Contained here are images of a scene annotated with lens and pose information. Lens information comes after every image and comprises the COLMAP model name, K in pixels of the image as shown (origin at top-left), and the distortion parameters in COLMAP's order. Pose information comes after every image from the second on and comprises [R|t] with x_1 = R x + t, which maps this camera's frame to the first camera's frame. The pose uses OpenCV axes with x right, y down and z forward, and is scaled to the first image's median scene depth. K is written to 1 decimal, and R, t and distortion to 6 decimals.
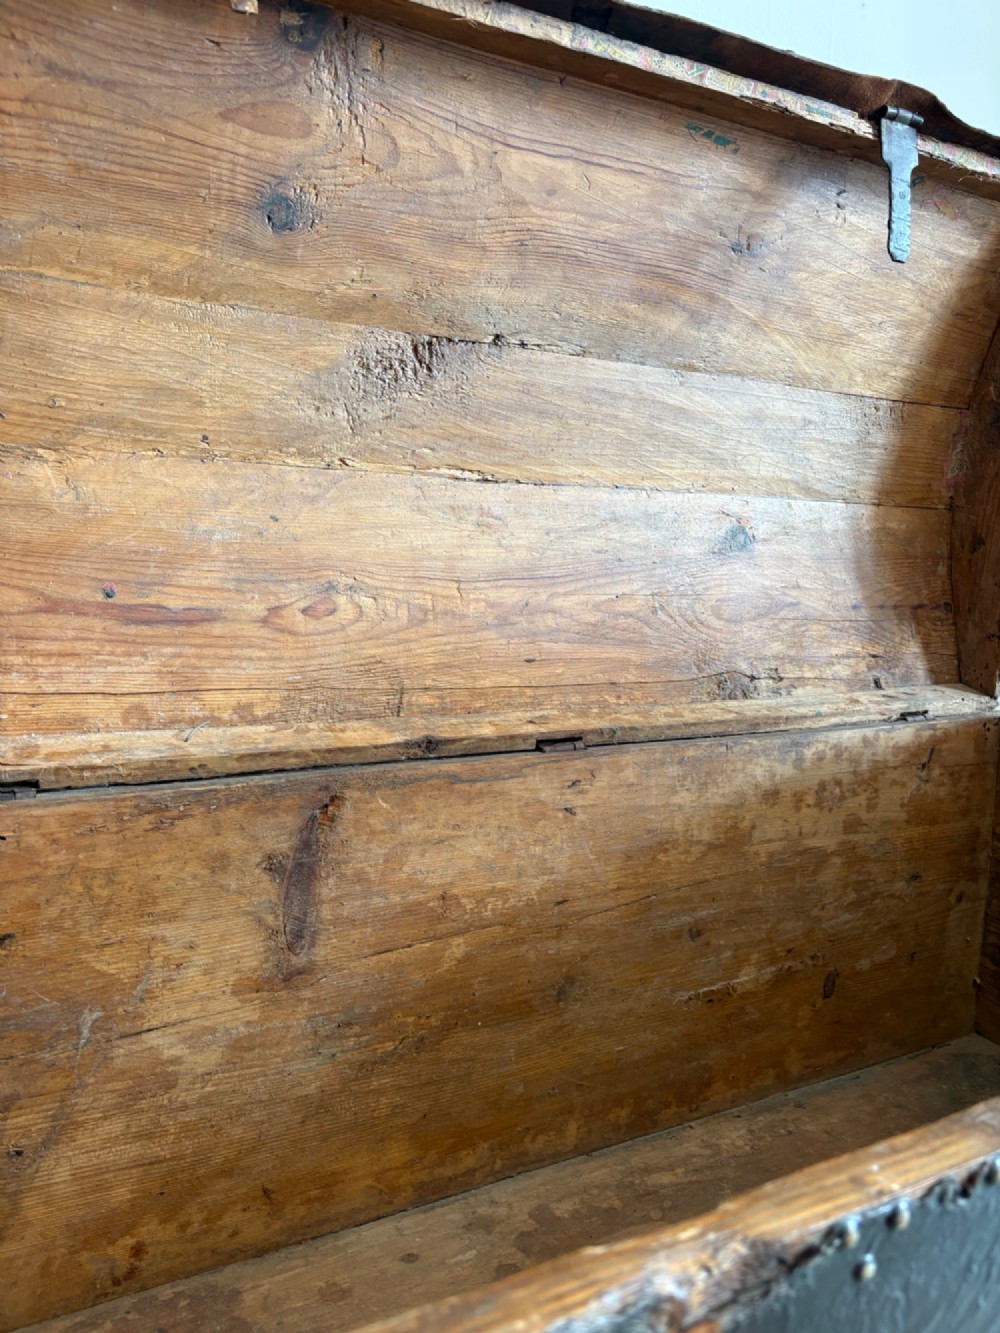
lens RADIAL K [[1040.2, 0, 505.2], [0, 1040.2, 673.3], [0, 0, 1]] dist [0.028194, -0.035782]
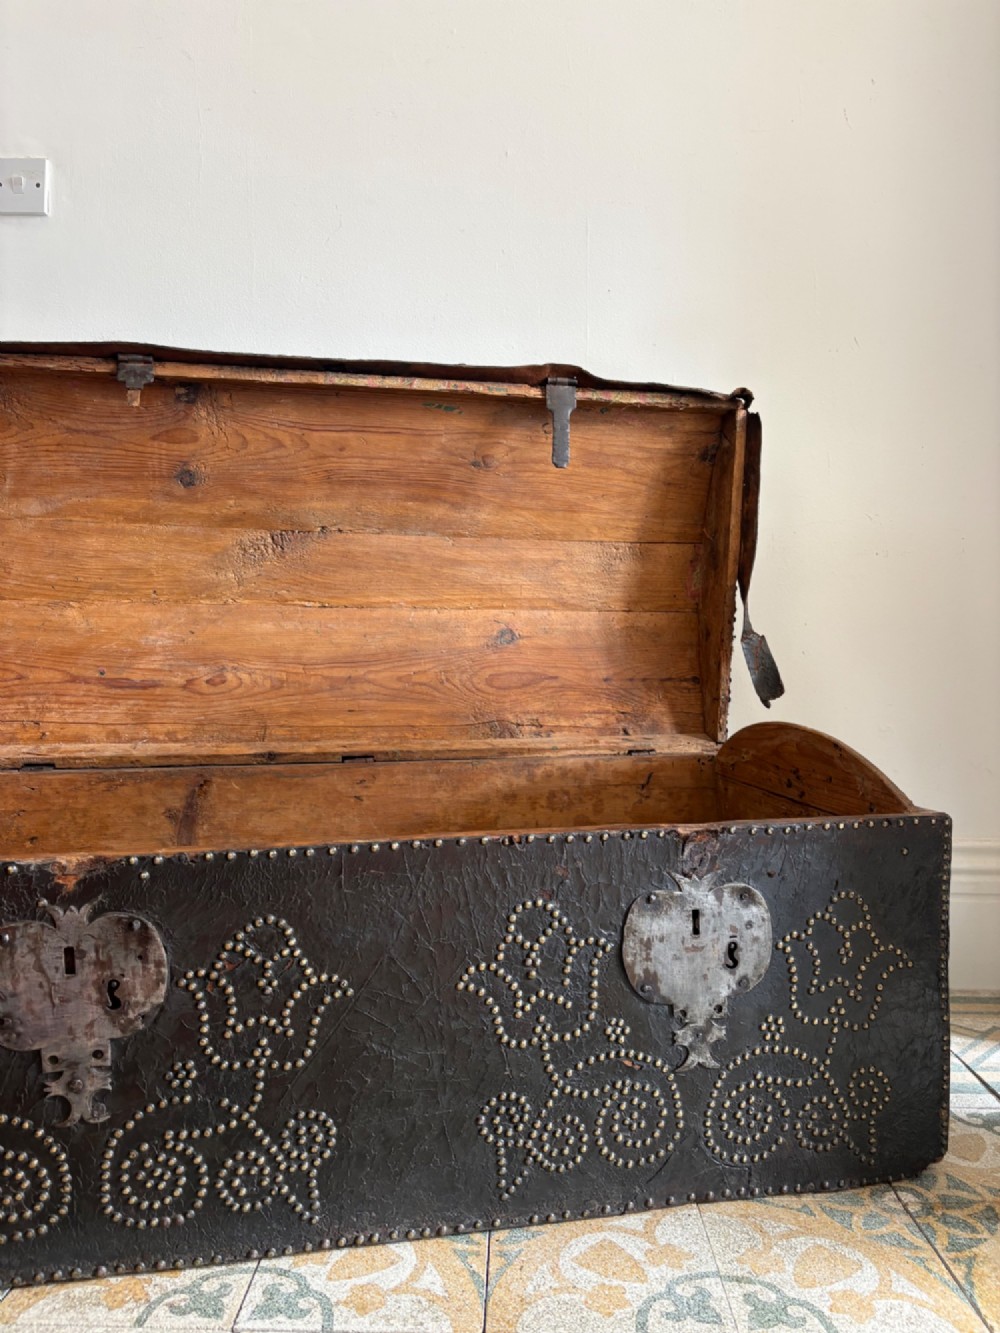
lens RADIAL K [[1018.8, 0, 497.7], [0, 1018.8, 669.2], [0, 0, 1]] dist [0.034629, -0.039509]
pose [[0.962401, -0.017816, -0.271049, 0.742649], [-0.010159, 0.994788, -0.101458, 0.090625], [0.271444, 0.100397, 0.957204, -0.556340]]
